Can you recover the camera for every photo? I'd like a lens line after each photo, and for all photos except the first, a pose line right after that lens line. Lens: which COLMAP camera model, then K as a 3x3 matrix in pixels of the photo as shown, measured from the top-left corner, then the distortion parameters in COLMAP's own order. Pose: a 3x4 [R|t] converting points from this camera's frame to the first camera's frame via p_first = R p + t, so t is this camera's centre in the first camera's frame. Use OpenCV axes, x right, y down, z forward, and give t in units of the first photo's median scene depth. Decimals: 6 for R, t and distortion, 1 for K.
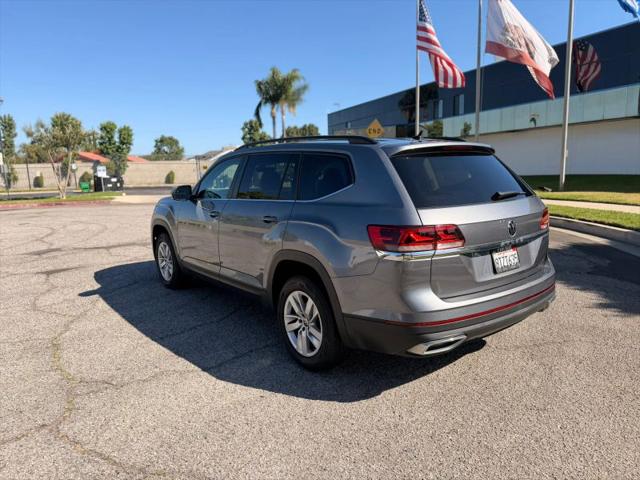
lens RADIAL K [[451.2, 0, 315.9], [0, 451.2, 245.1], [0, 0, 1]] dist [0.052241, -0.075321]
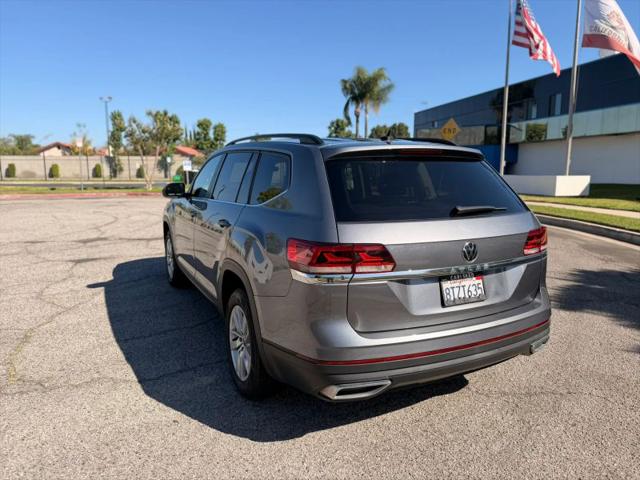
lens RADIAL K [[451.2, 0, 324.4], [0, 451.2, 239.5], [0, 0, 1]] dist [0.052241, -0.075321]
pose [[0.983662, 0.058686, -0.170193, 0.237292], [-0.060331, 0.998168, -0.004507, -0.030632], [0.169617, 0.014702, 0.985400, 0.122420]]
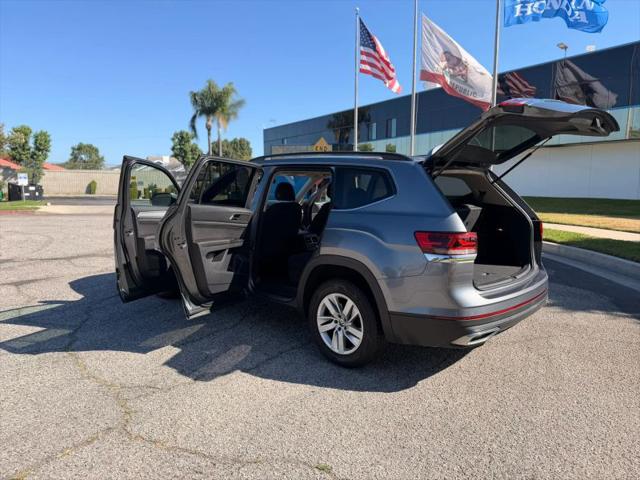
lens RADIAL K [[451.2, 0, 319.3], [0, 451.2, 245.7], [0, 0, 1]] dist [0.052241, -0.075321]
pose [[0.985893, 0.007247, 0.167220, -0.222601], [-0.001836, 0.999470, -0.032488, 0.019973], [-0.167367, 0.031722, 0.985384, -0.050326]]
